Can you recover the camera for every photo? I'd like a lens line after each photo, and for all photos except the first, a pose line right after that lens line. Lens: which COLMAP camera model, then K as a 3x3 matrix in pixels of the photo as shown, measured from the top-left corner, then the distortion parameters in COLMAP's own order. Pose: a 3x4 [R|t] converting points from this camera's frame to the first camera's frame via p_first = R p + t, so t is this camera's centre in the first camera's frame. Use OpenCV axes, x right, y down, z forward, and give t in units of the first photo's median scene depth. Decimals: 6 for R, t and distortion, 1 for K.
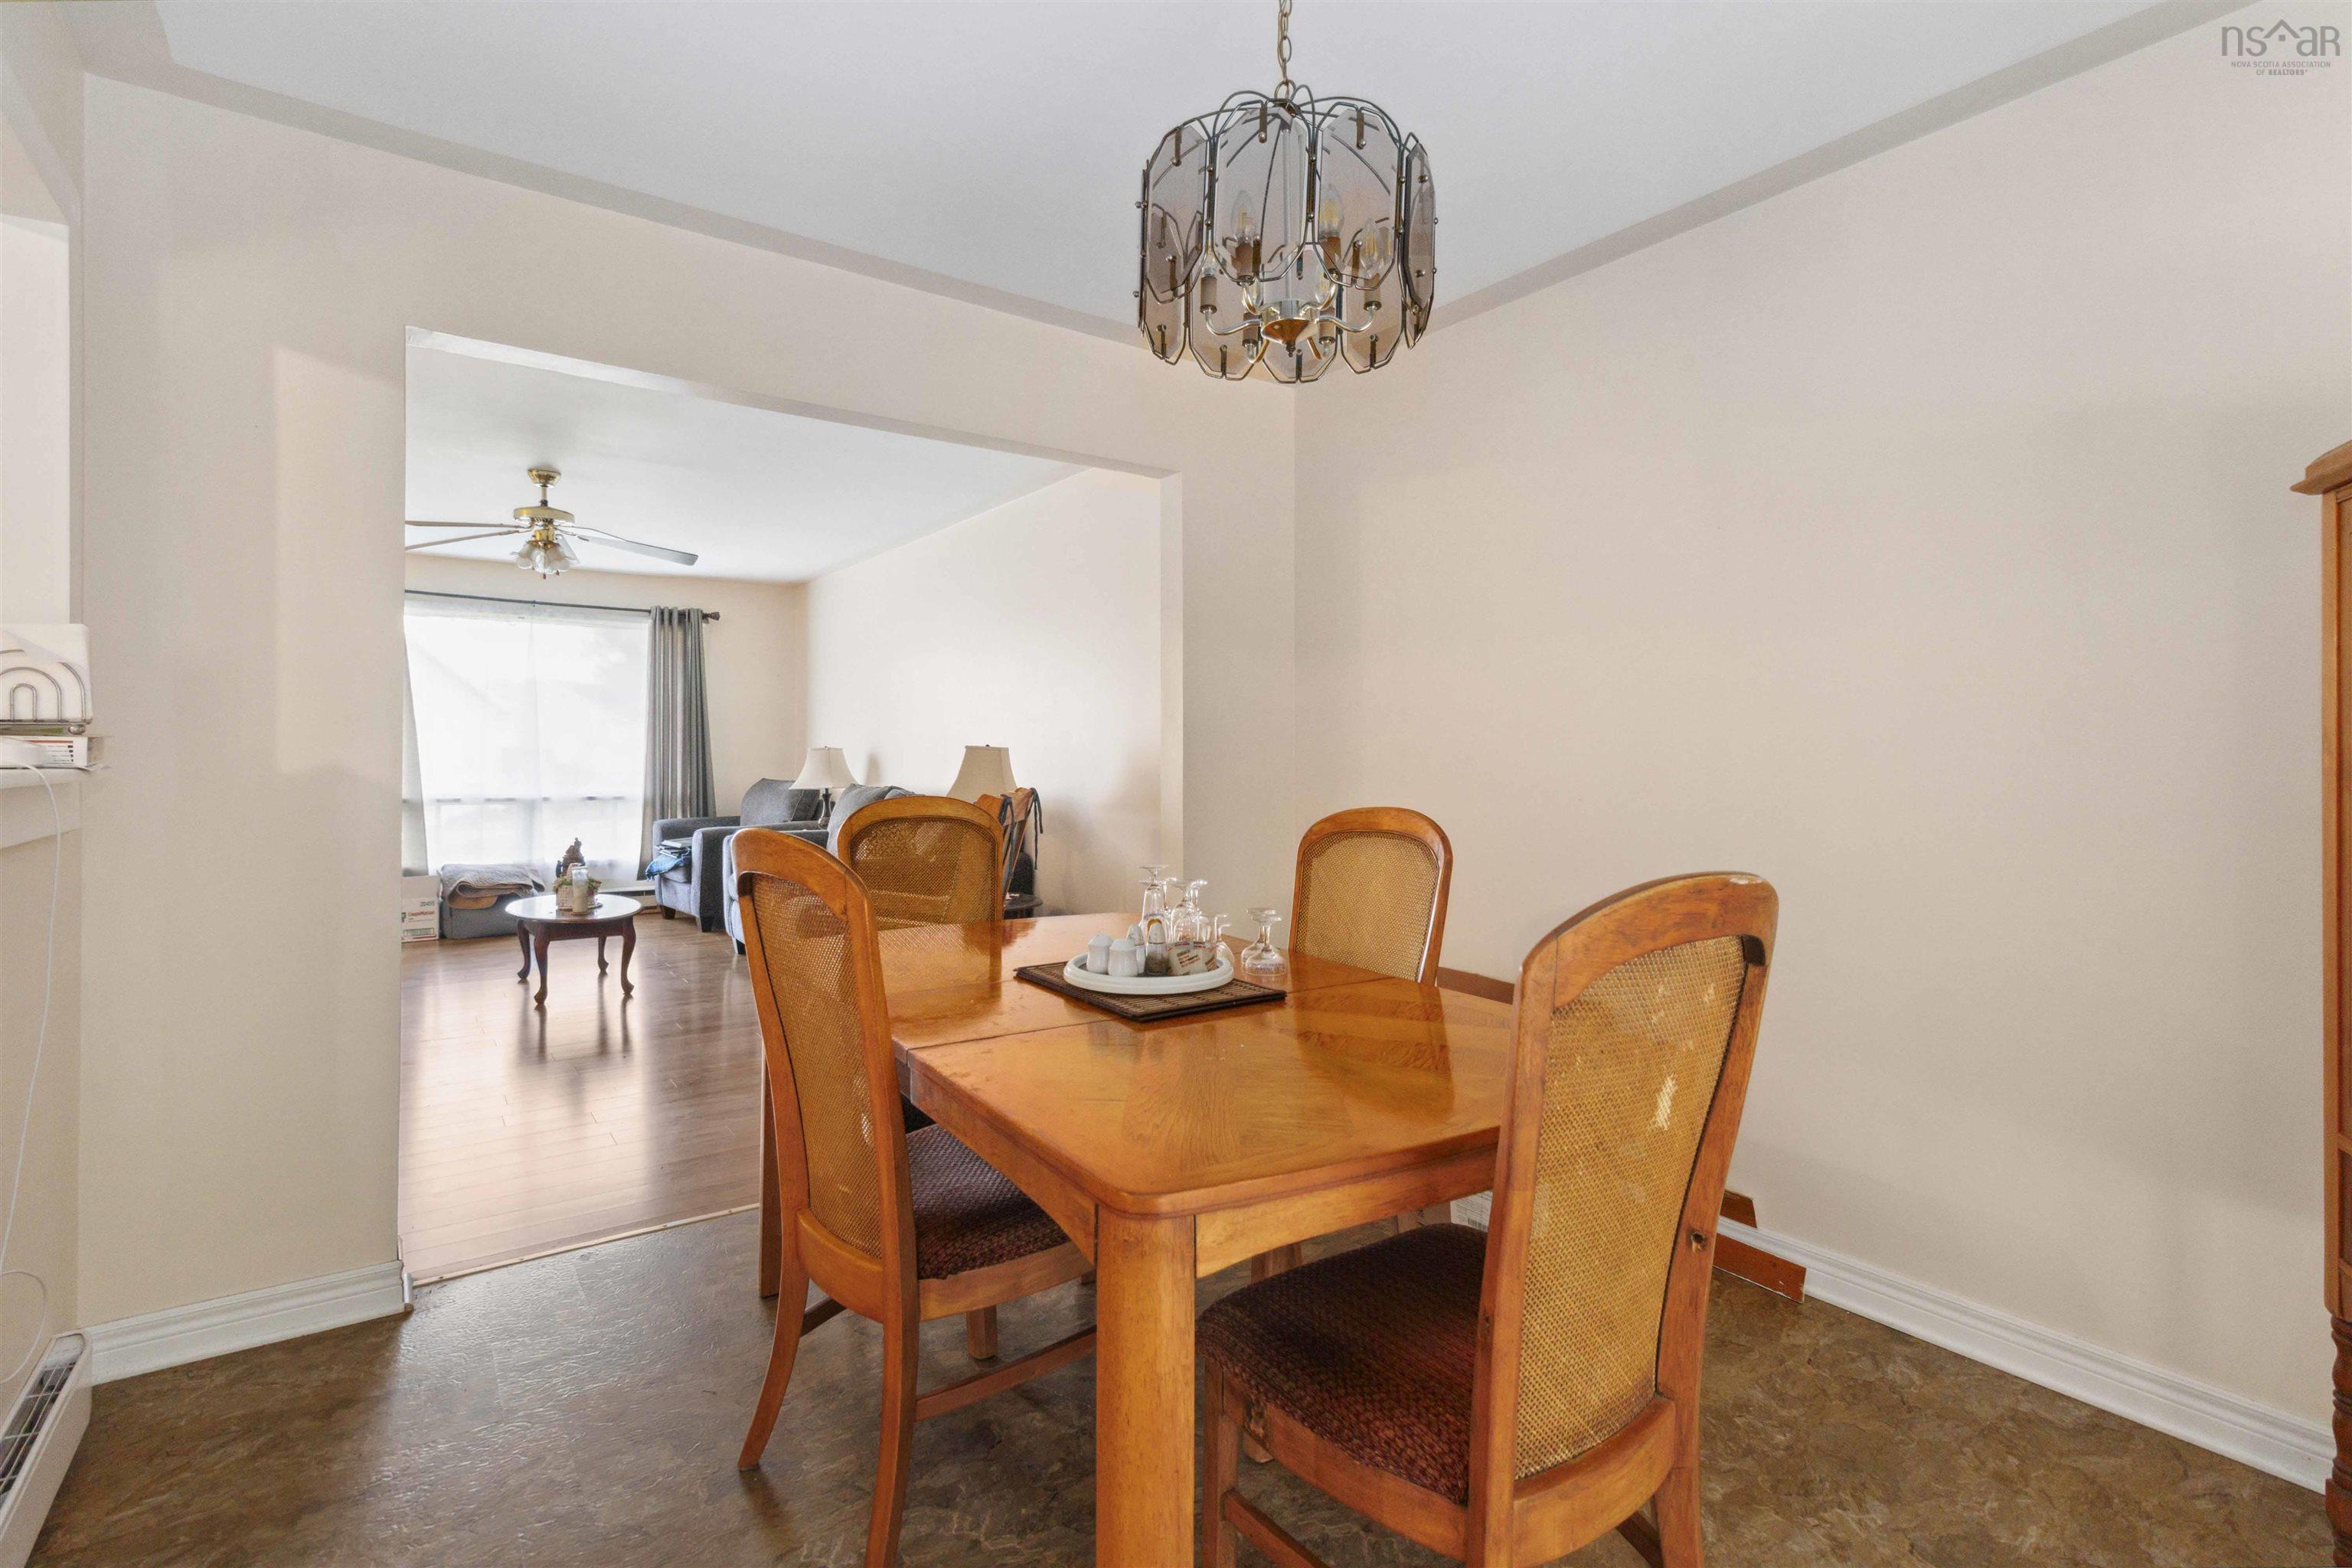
lens RADIAL K [[1113.0, 0, 1182.1], [0, 1113.0, 762.2], [0, 0, 1]] dist [-0.000835, 0.000941]
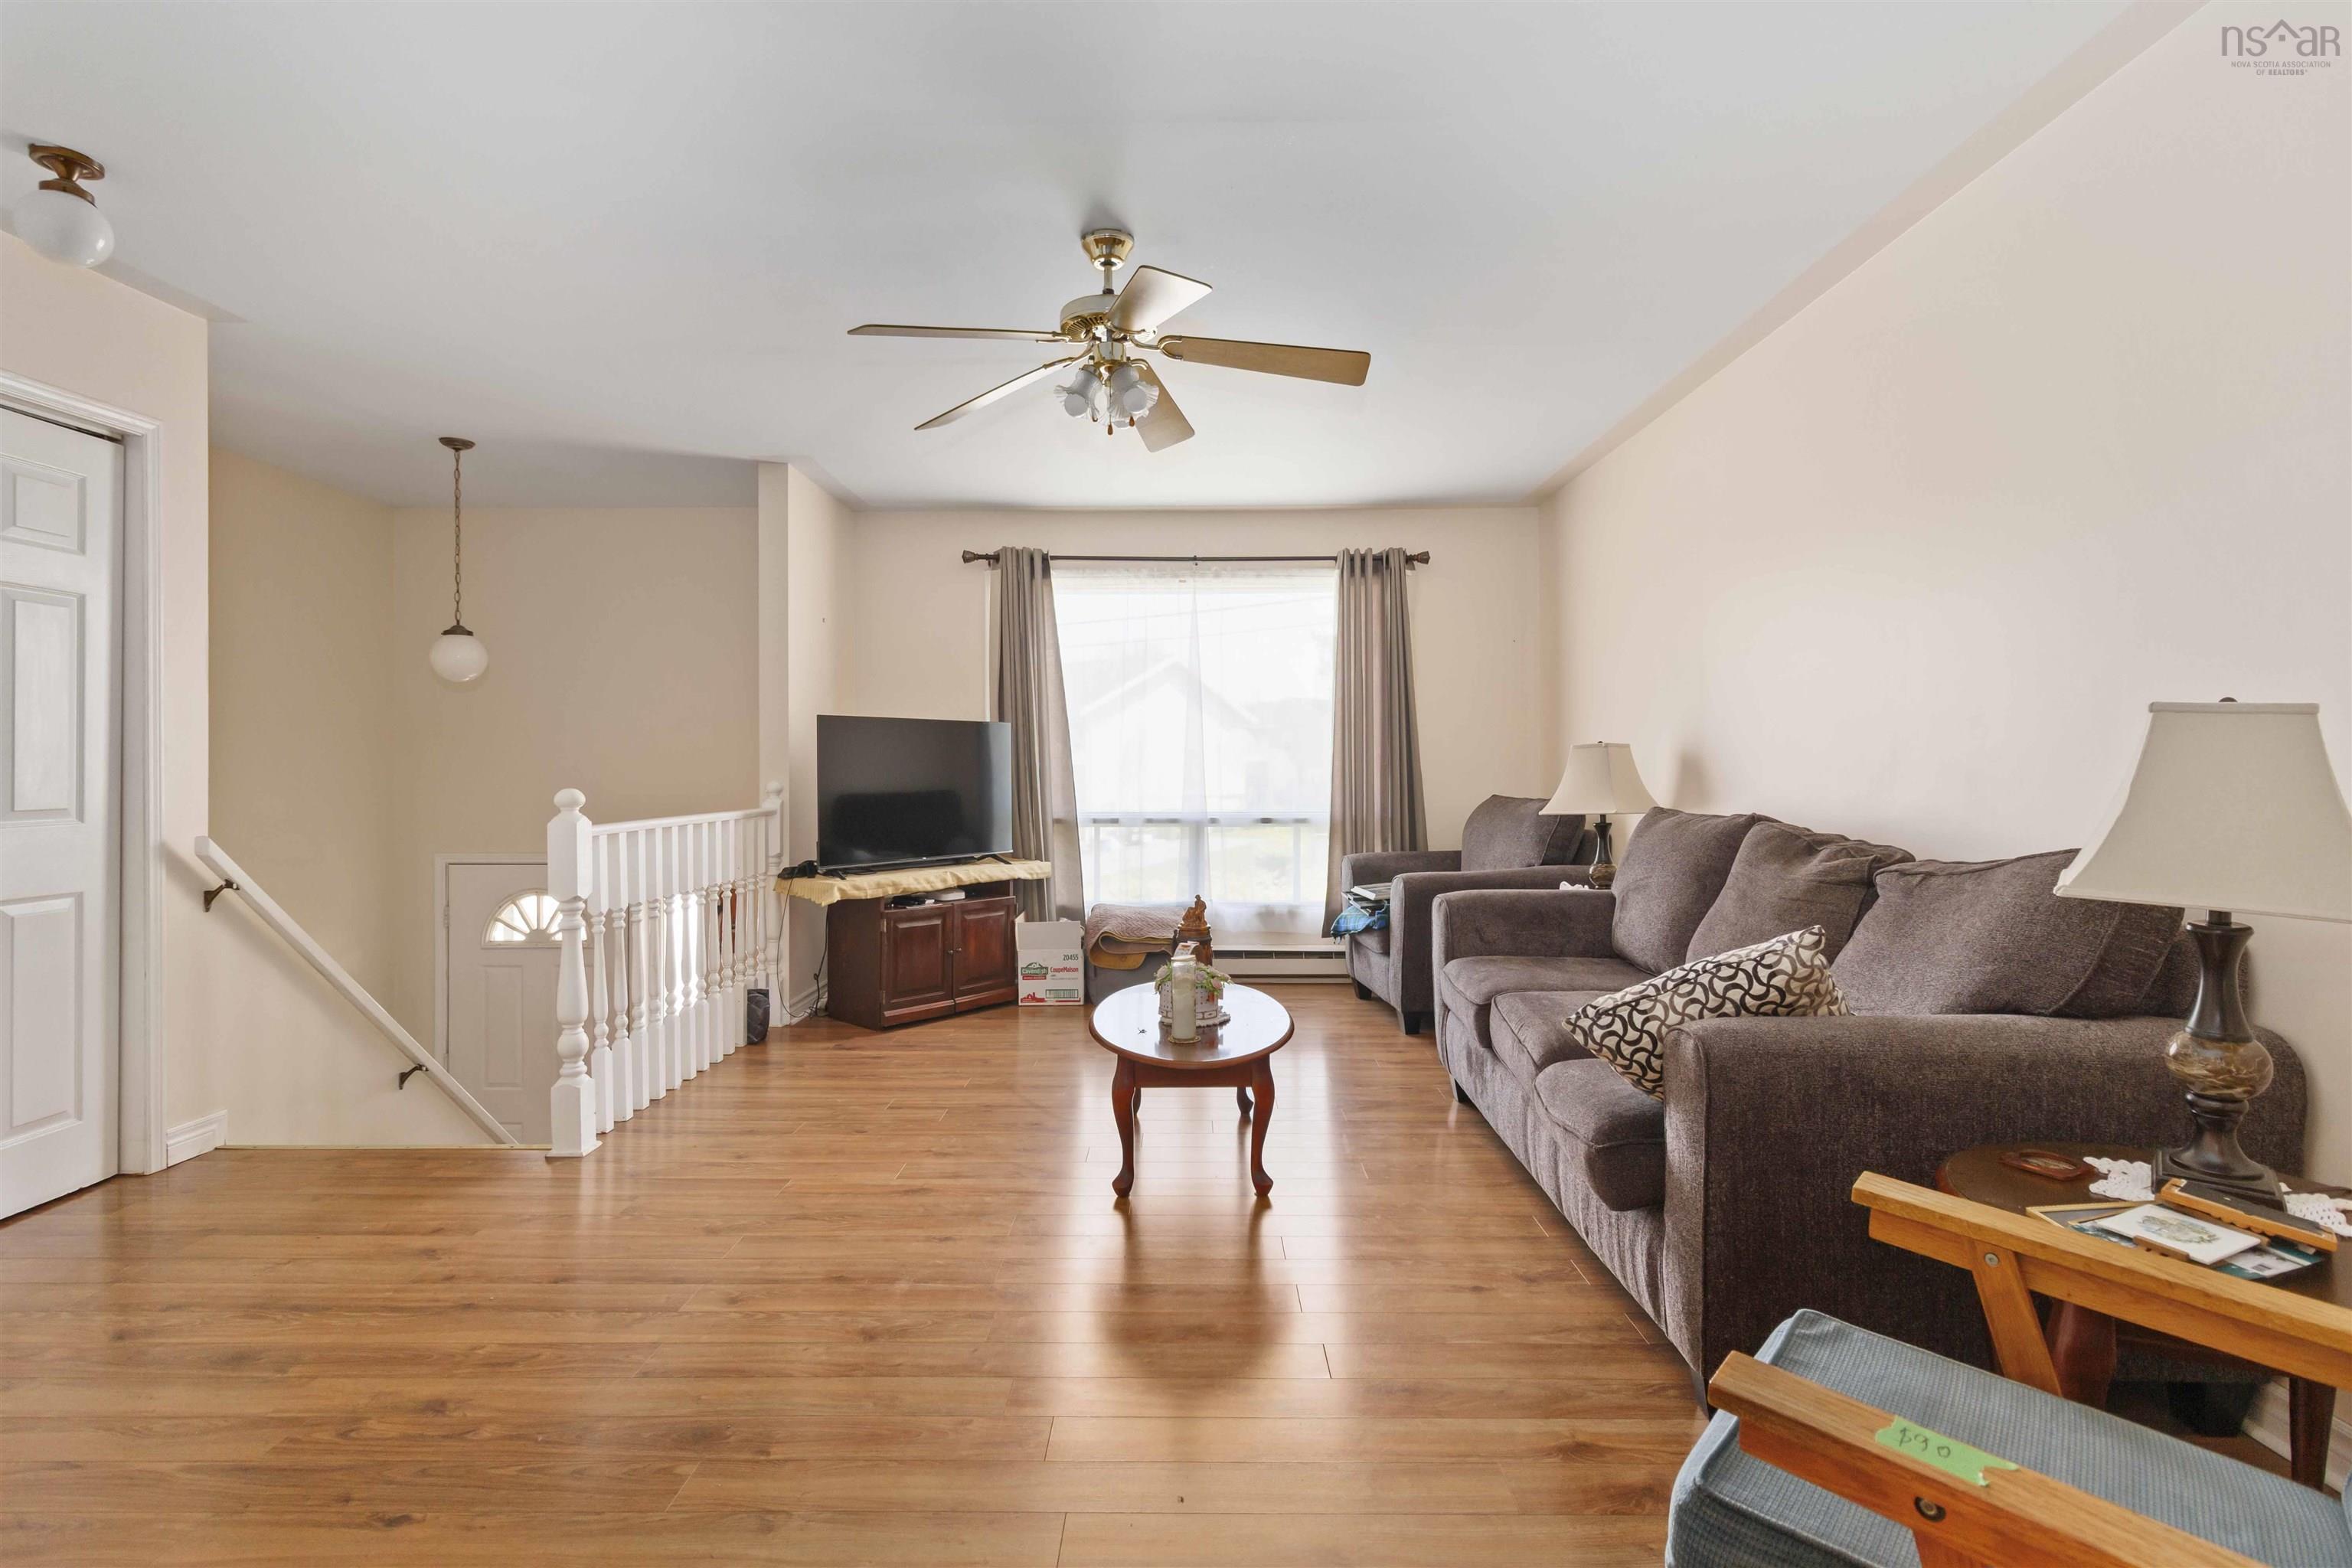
lens RADIAL K [[1113.0, 0, 1182.1], [0, 1113.0, 762.2], [0, 0, 1]] dist [-0.000835, 0.000941]
pose [[0.810756, -0.013613, -0.585225, -0.155940], [0.008748, 0.999900, -0.011140, 0.001845], [0.585318, 0.003912, 0.810794, 0.396914]]
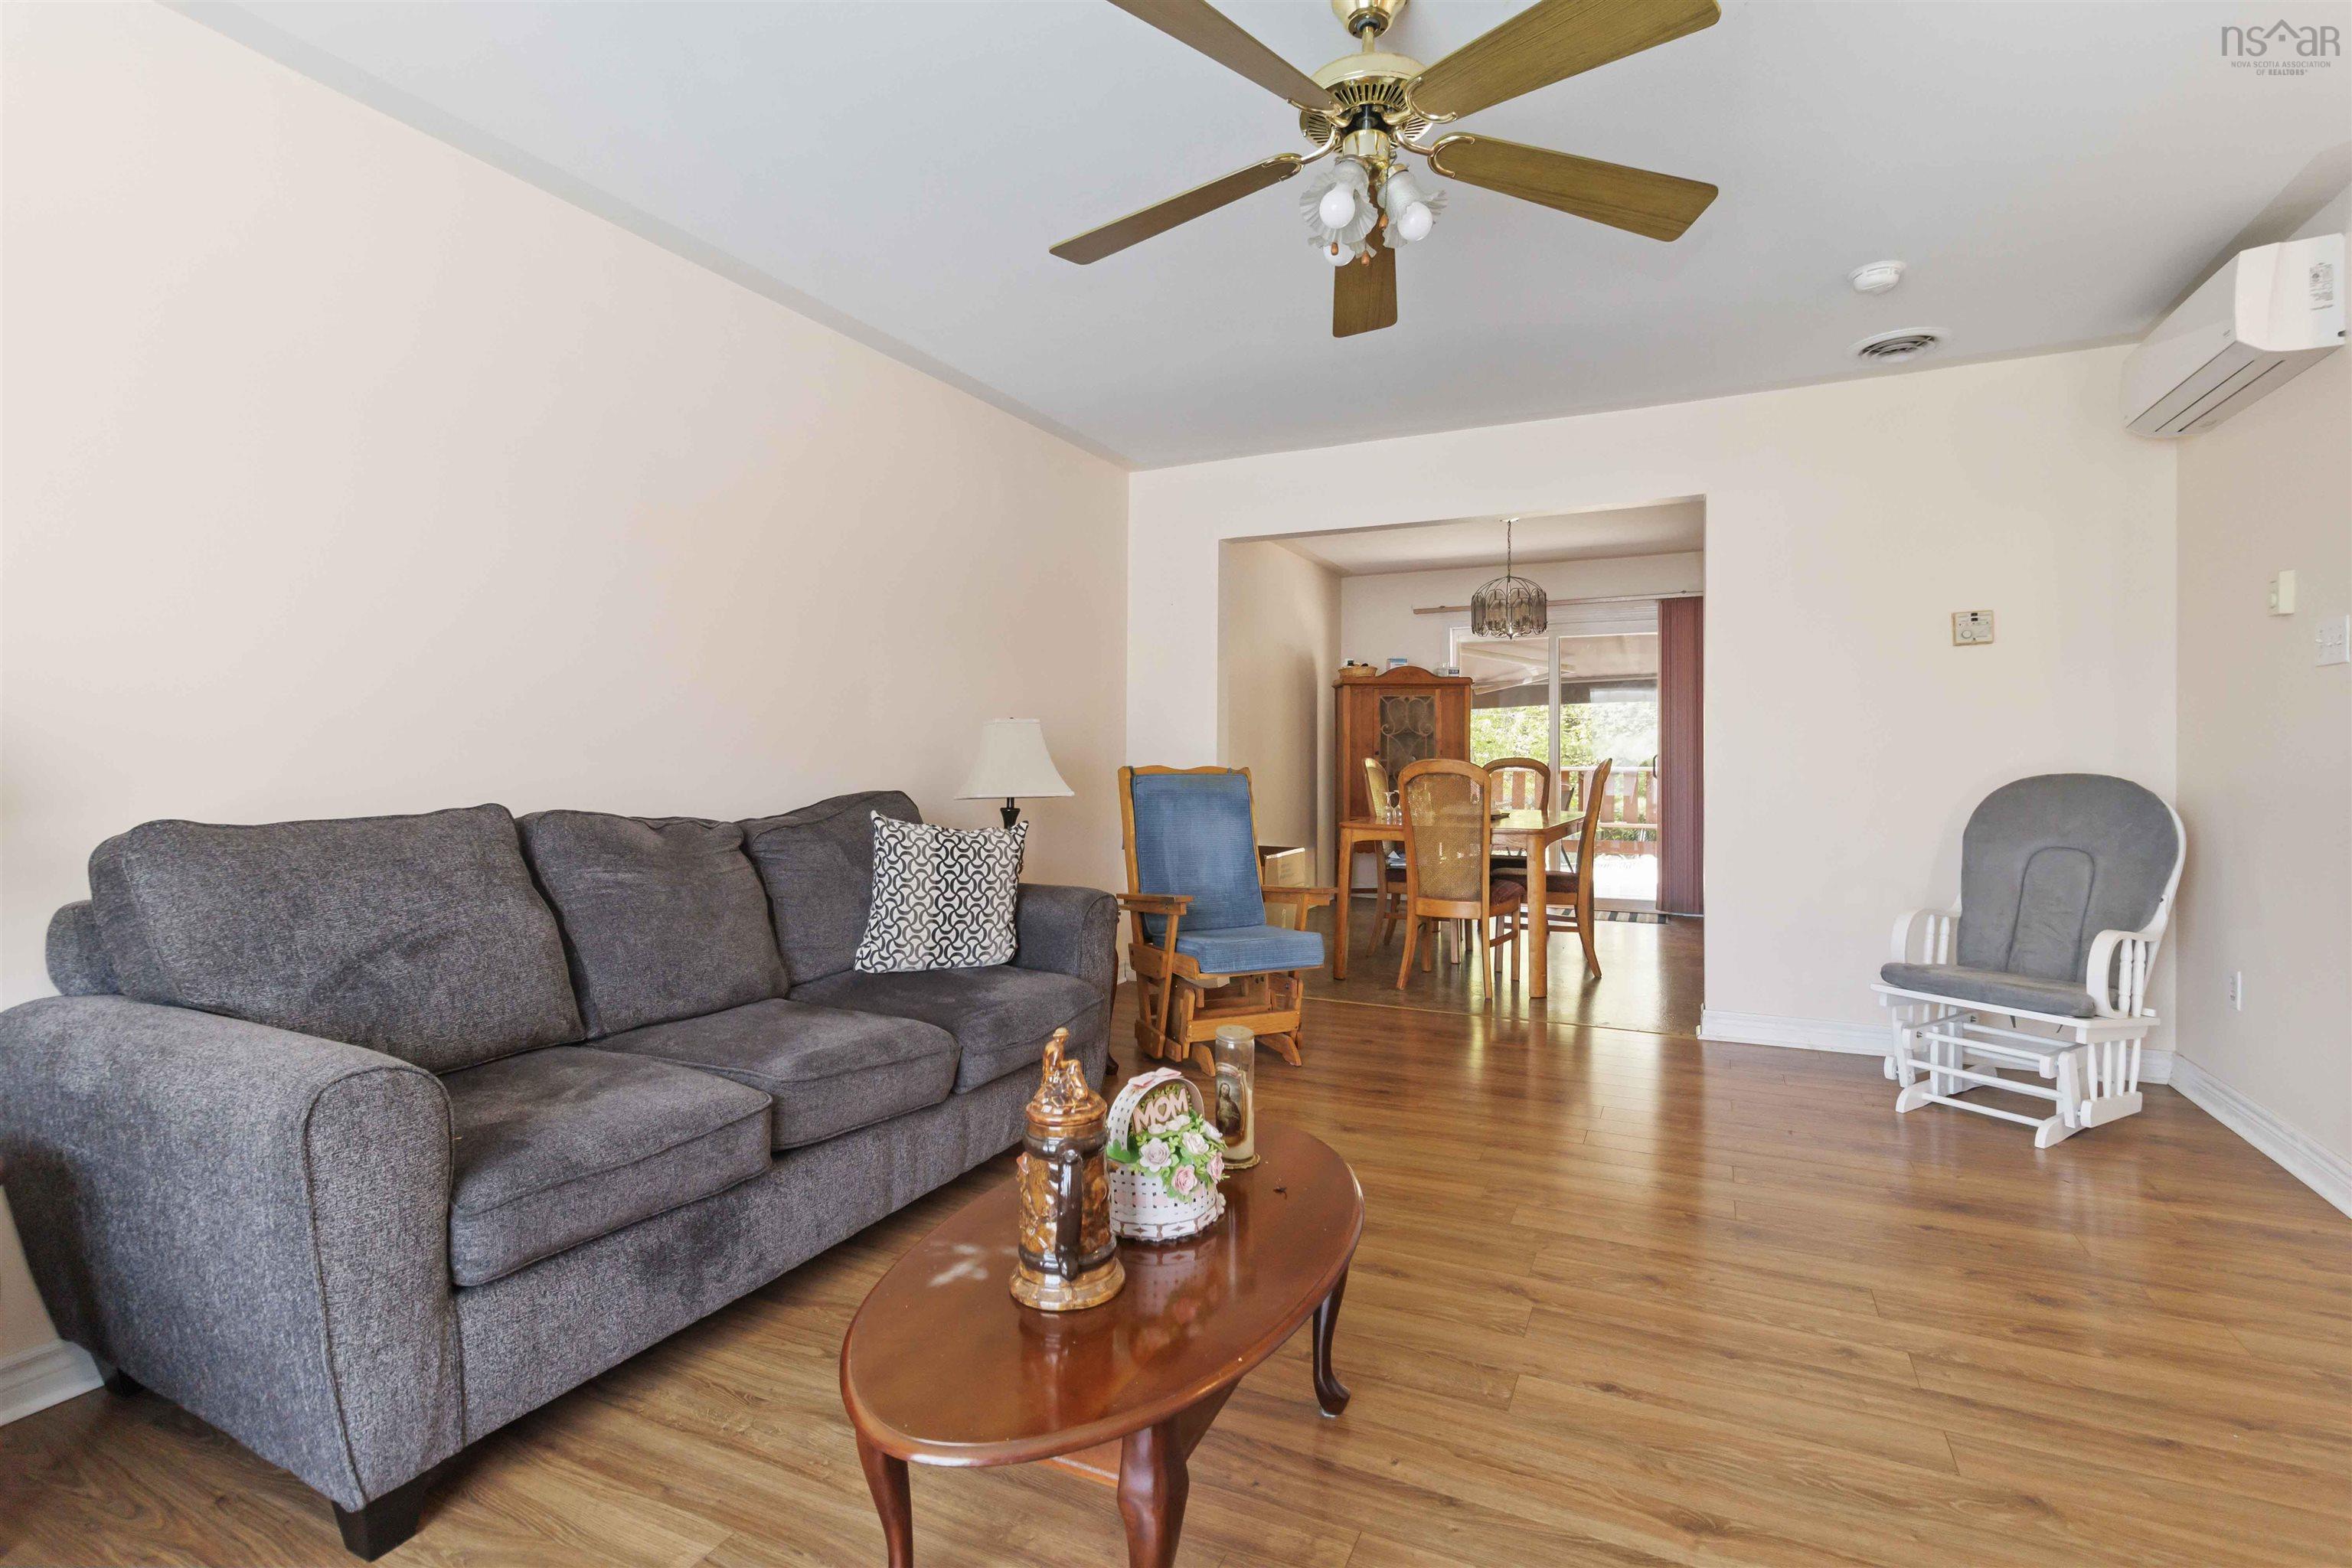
lens RADIAL K [[1104.5, 0, 1174.0], [0, 1104.5, 756.5], [0, 0, 1]] dist [-0.002362, 0.001160]
pose [[-0.480702, -0.008571, 0.876842, -0.609639], [0.002058, 0.999938, 0.010902, 0.001995], [-0.876882, 0.007045, -0.480655, 0.859413]]
